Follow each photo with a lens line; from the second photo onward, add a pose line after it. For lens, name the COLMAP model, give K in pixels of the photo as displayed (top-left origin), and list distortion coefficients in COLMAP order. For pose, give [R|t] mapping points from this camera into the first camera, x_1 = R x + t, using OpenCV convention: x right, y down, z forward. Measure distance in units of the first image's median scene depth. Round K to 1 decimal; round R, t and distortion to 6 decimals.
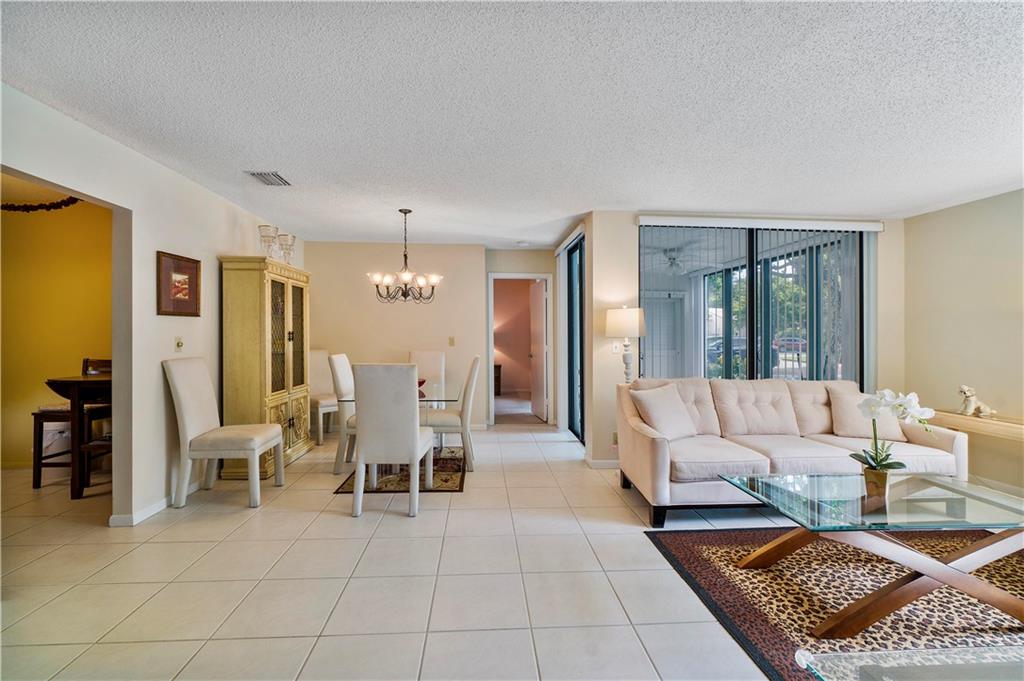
lens RADIAL K [[443.1, 0, 509.5], [0, 443.1, 331.5], [0, 0, 1]] dist [-0.000426, 0.000003]
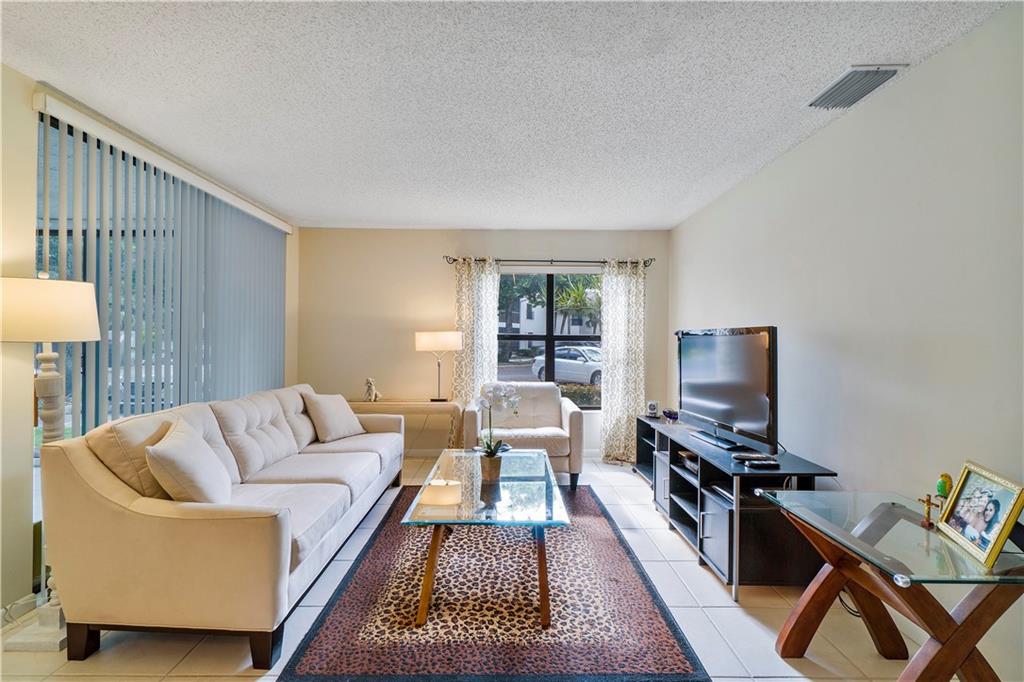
lens RADIAL K [[451.1, 0, 507.3], [0, 451.1, 337.0], [0, 0, 1]] dist [0.000116, -0.000607]
pose [[0.066344, -0.000620, 0.997797, -0.193774], [-0.016375, 0.999864, 0.001711, -0.000663], [-0.997662, -0.016452, 0.066325, 0.513294]]
